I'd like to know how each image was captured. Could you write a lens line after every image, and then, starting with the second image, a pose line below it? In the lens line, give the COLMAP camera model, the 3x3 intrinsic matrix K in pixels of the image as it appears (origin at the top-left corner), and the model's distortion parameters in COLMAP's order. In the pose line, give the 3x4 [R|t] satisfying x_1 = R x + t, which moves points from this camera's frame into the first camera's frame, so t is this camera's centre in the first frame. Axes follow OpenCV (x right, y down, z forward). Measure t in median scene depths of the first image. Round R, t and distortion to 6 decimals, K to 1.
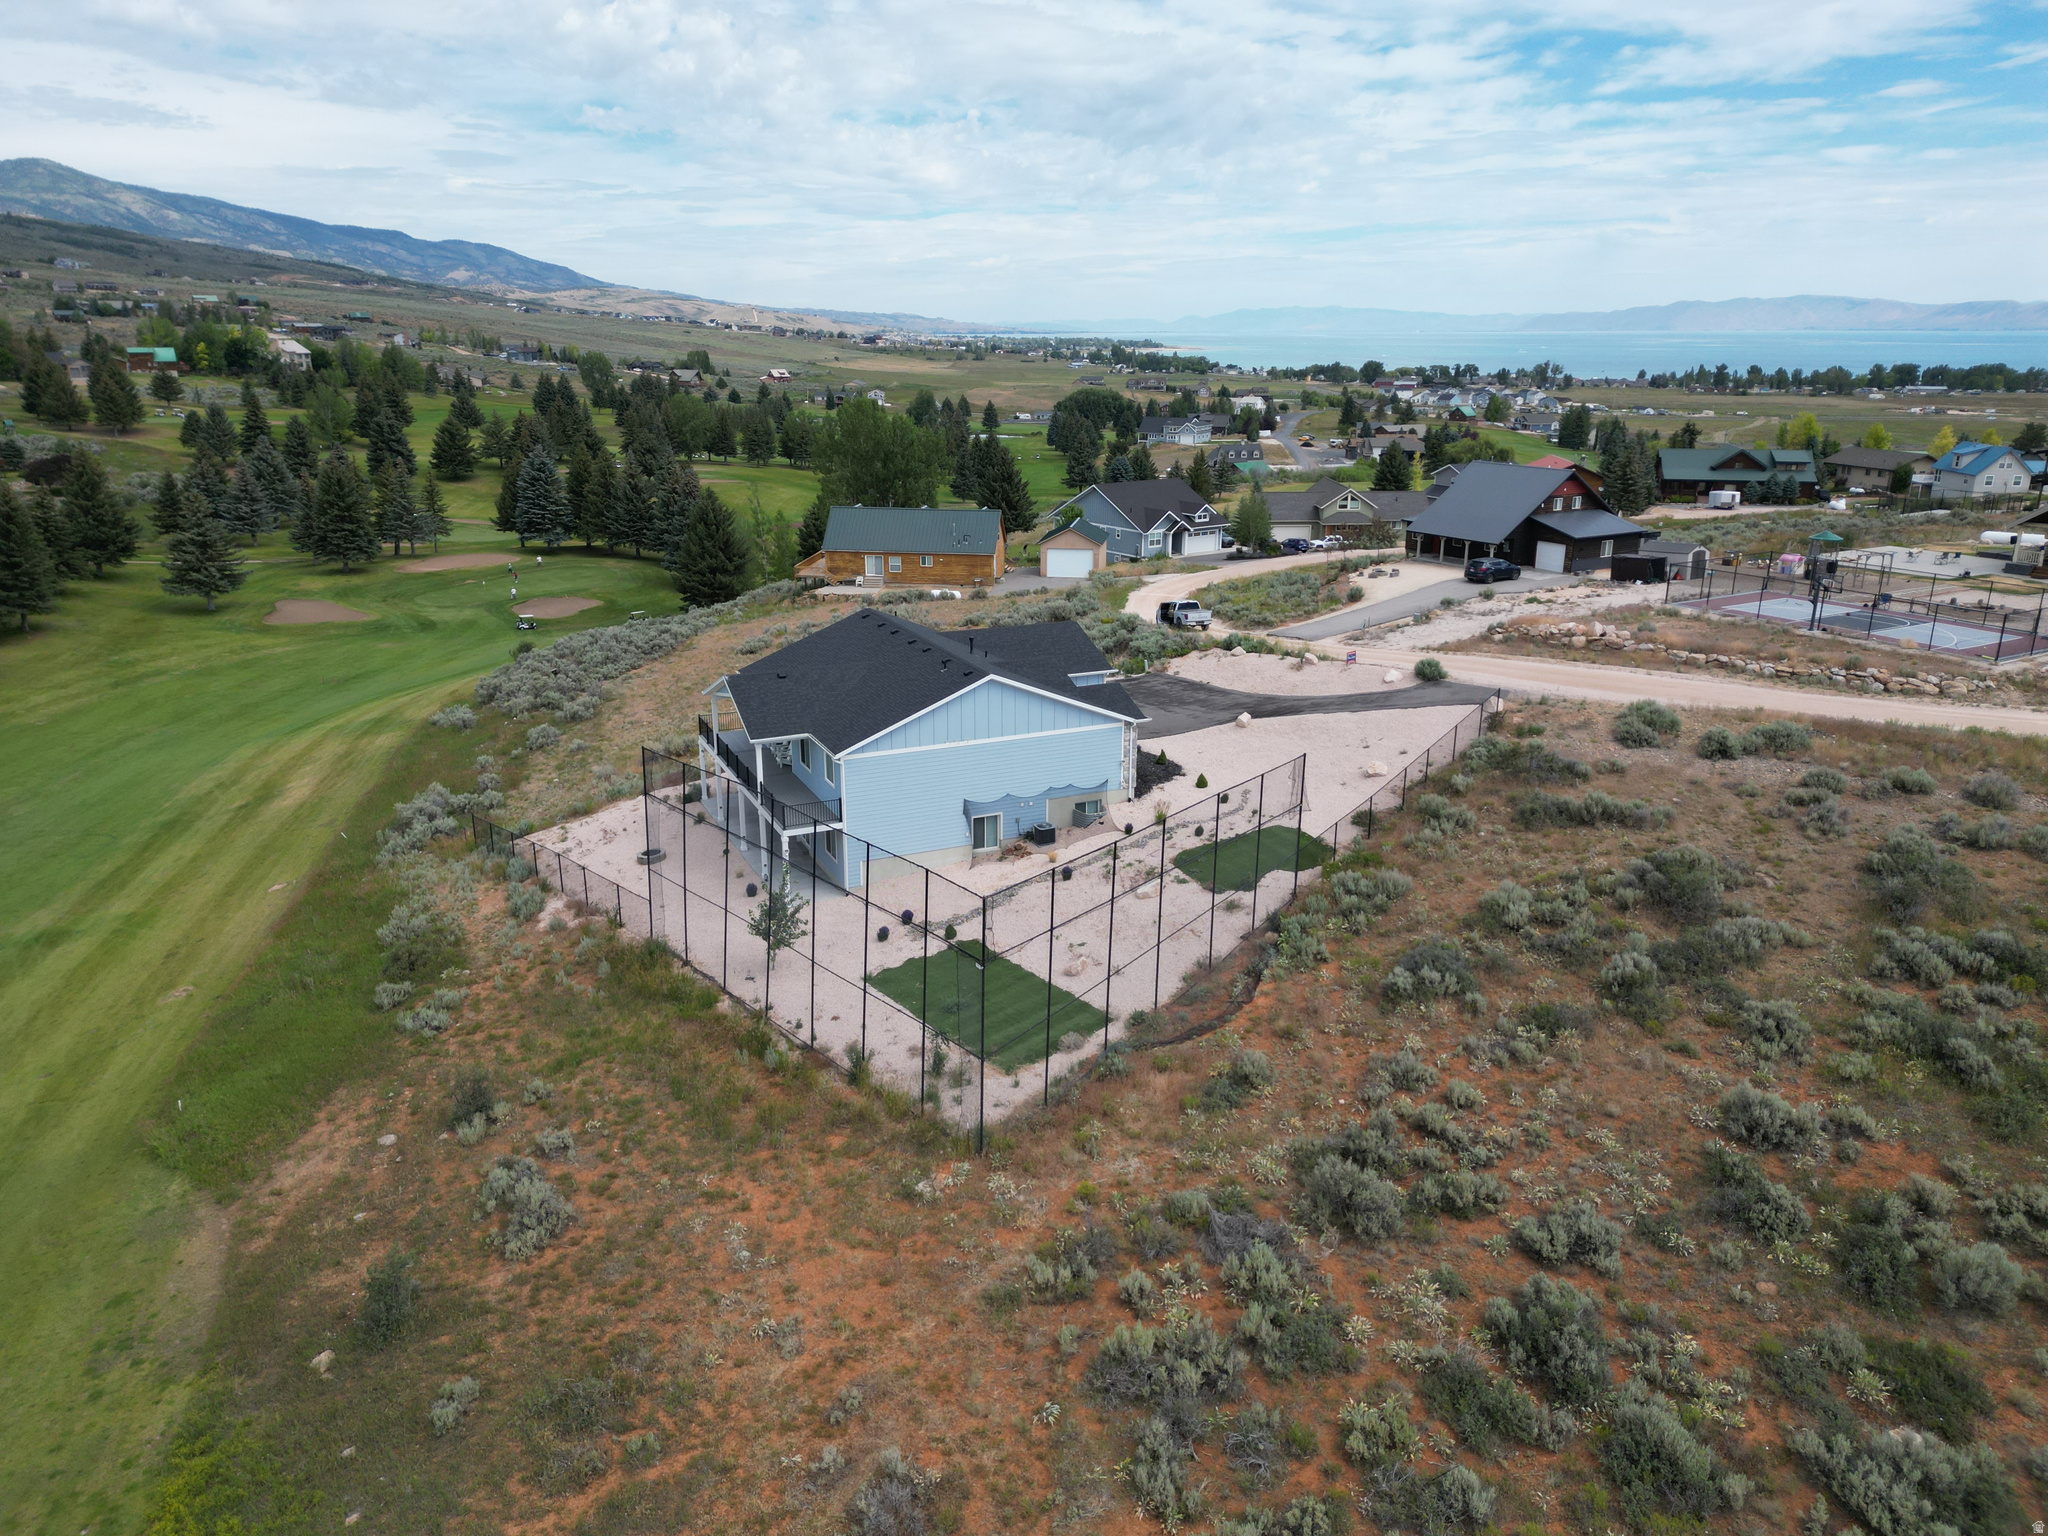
lens RADIAL K [[1425.3, 0, 1027.7], [0, 1425.3, 780.2], [0, 0, 1]] dist [0.070268, -0.060417]
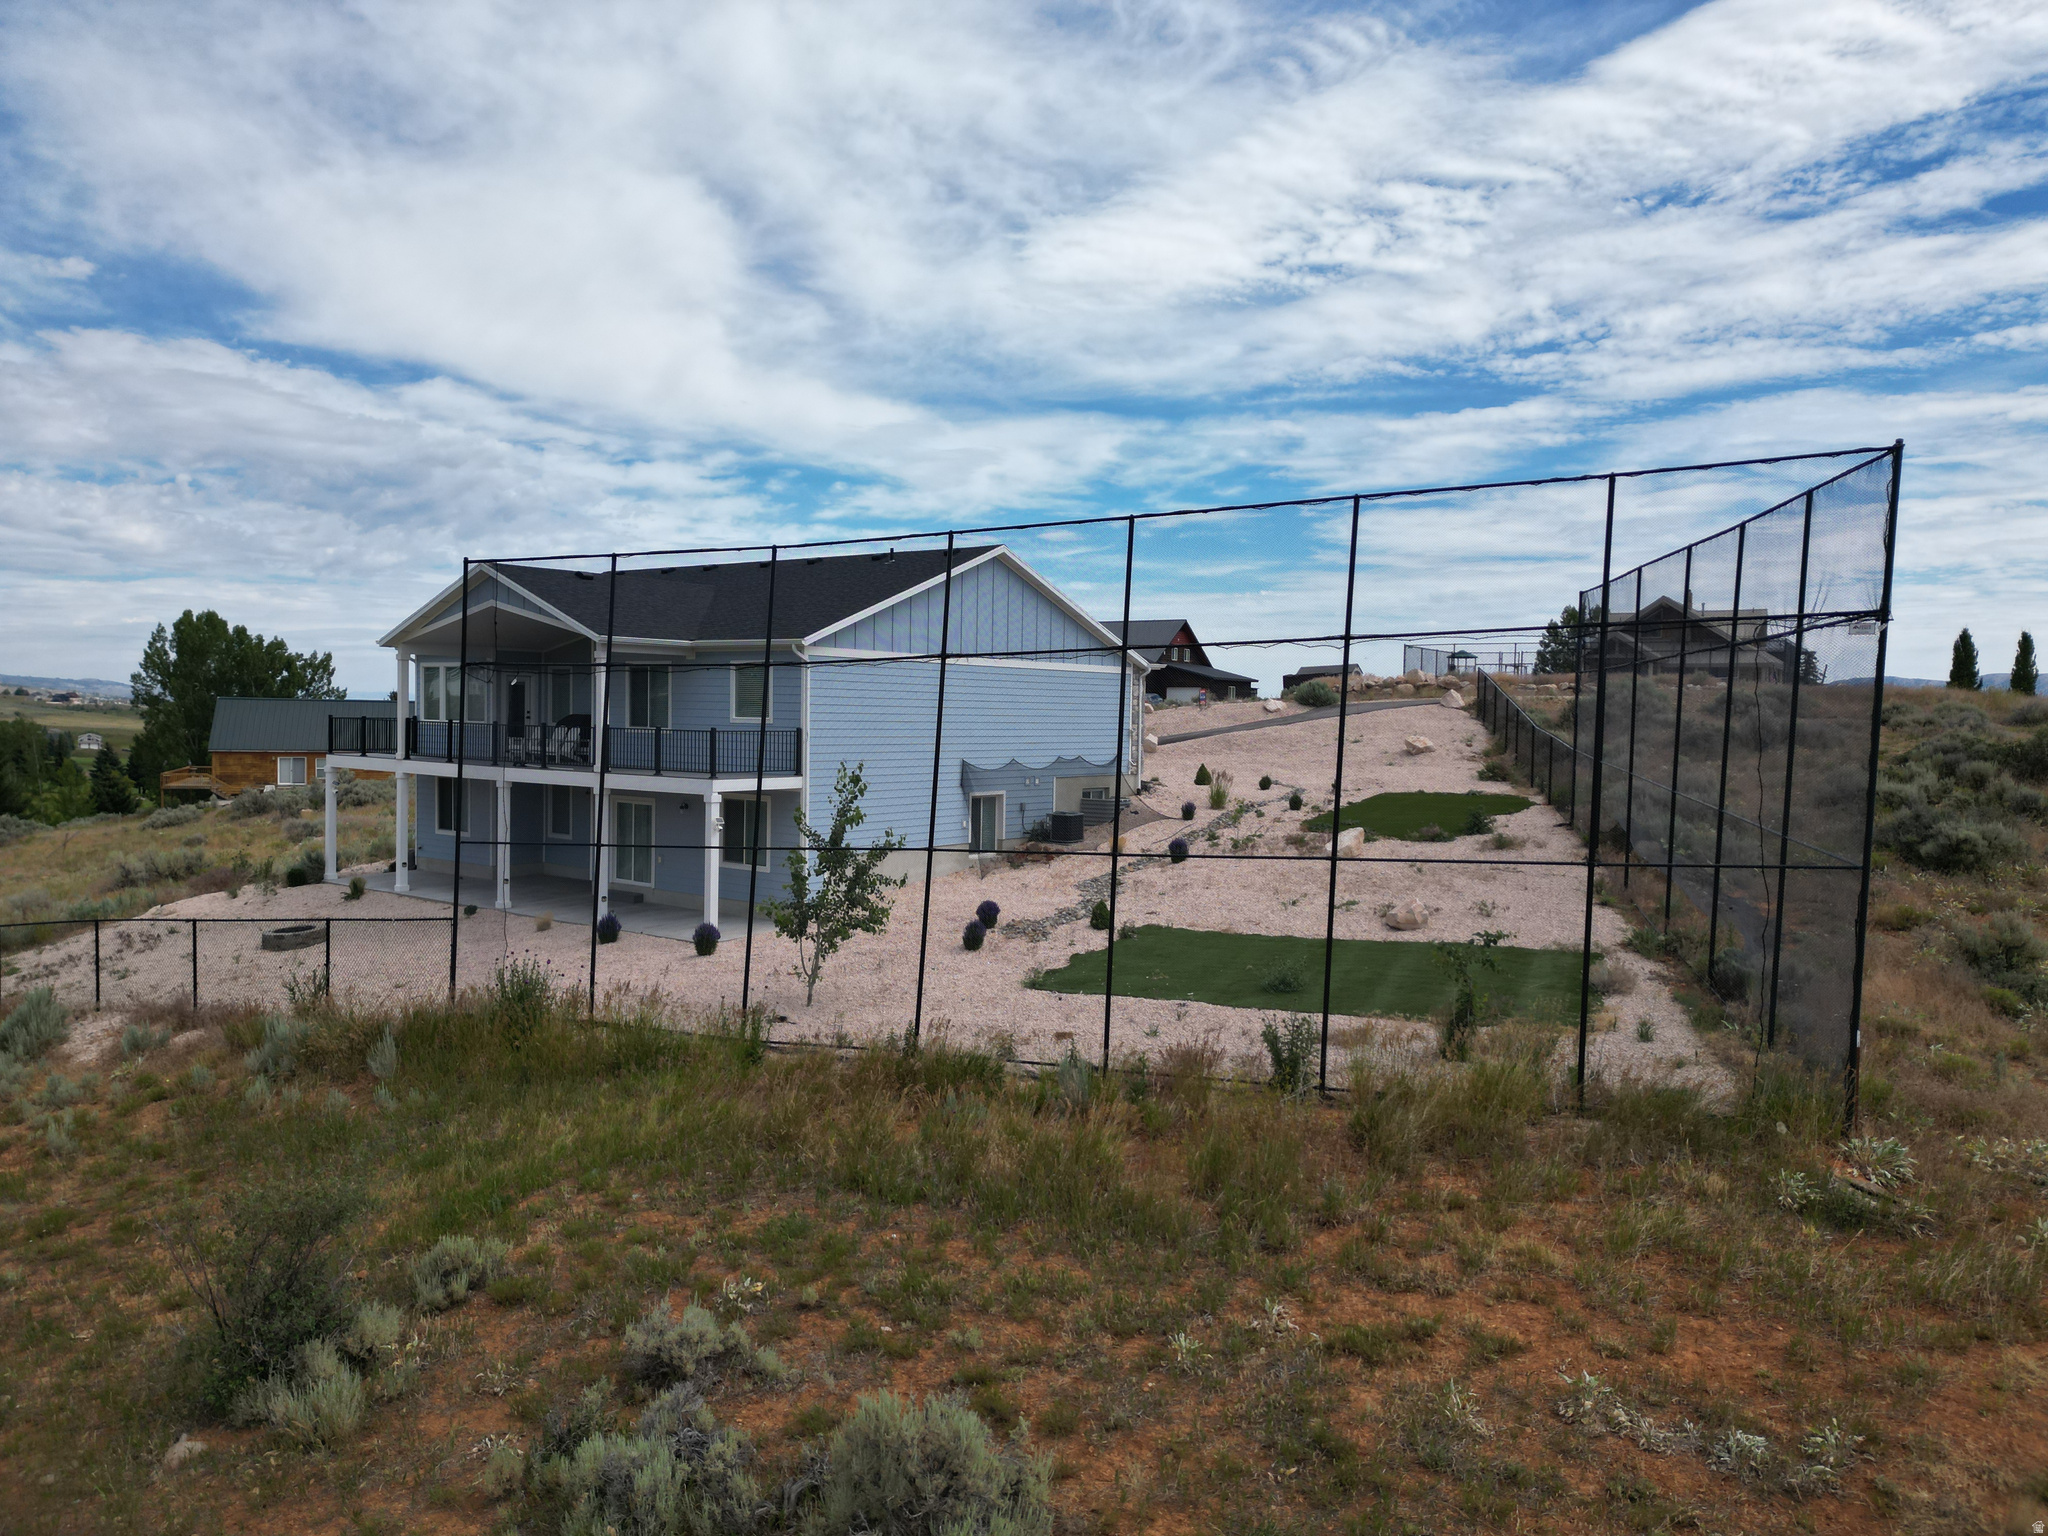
lens RADIAL K [[1425.3, 0, 1059.8], [0, 1425.3, 793.3], [0, 0, 1]] dist [0.070268, -0.060417]
pose [[0.876215, -0.016620, 0.481634, -0.377573], [0.131631, 0.969656, -0.206009, 0.197671], [-0.463596, 0.243906, 0.851815, 0.632989]]
